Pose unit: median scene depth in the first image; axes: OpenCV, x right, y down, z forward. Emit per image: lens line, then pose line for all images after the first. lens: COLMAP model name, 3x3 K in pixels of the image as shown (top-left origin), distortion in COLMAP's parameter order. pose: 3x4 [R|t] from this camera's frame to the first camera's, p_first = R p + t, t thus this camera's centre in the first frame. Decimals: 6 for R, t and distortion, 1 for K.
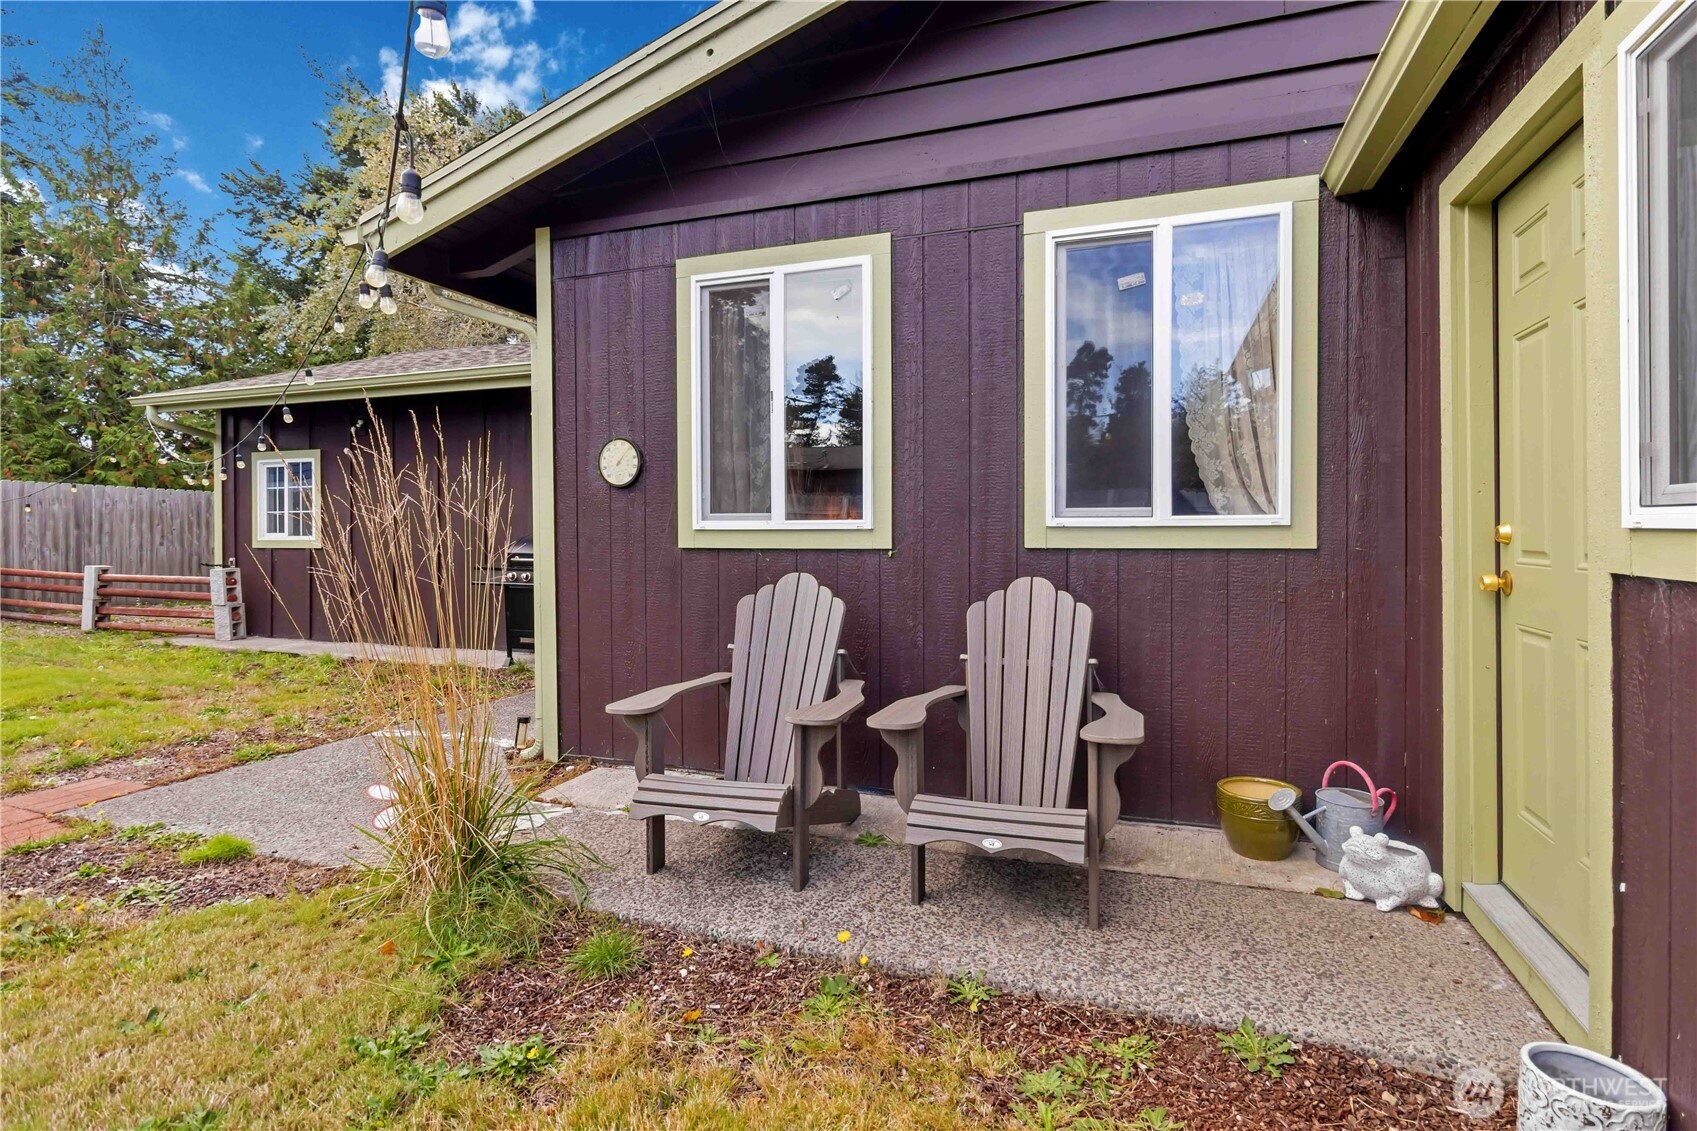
lens RADIAL K [[831.6, 0, 847.6], [0, 831.6, 531.1], [0, 0, 1]] dist [-0.000760, -0.000141]
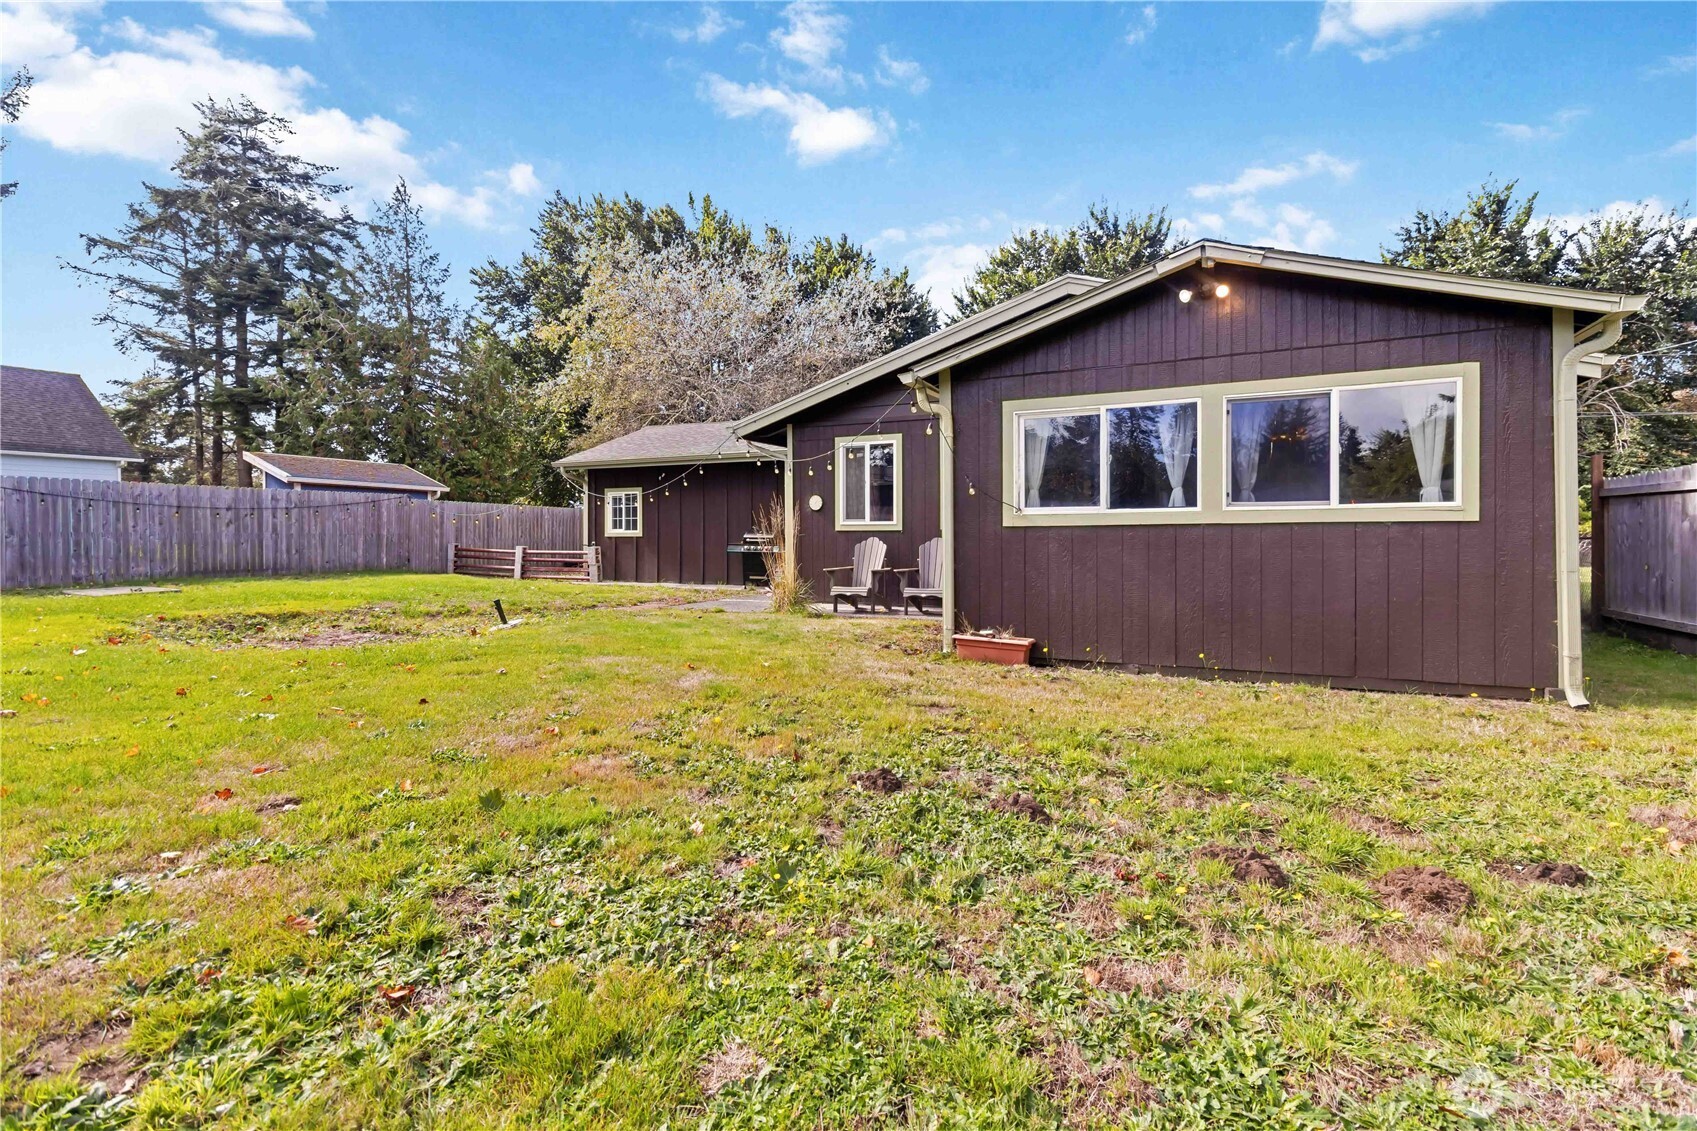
lens RADIAL K [[792.1, 0, 860.6], [0, 792.1, 542.1], [0, 0, 1]] dist [0.002743, 0.000396]
pose [[0.994951, 0.001553, -0.100352, 0.081244], [-0.000597, 0.999954, 0.009556, 0.014927], [0.100362, -0.009448, 0.994906, -0.840085]]
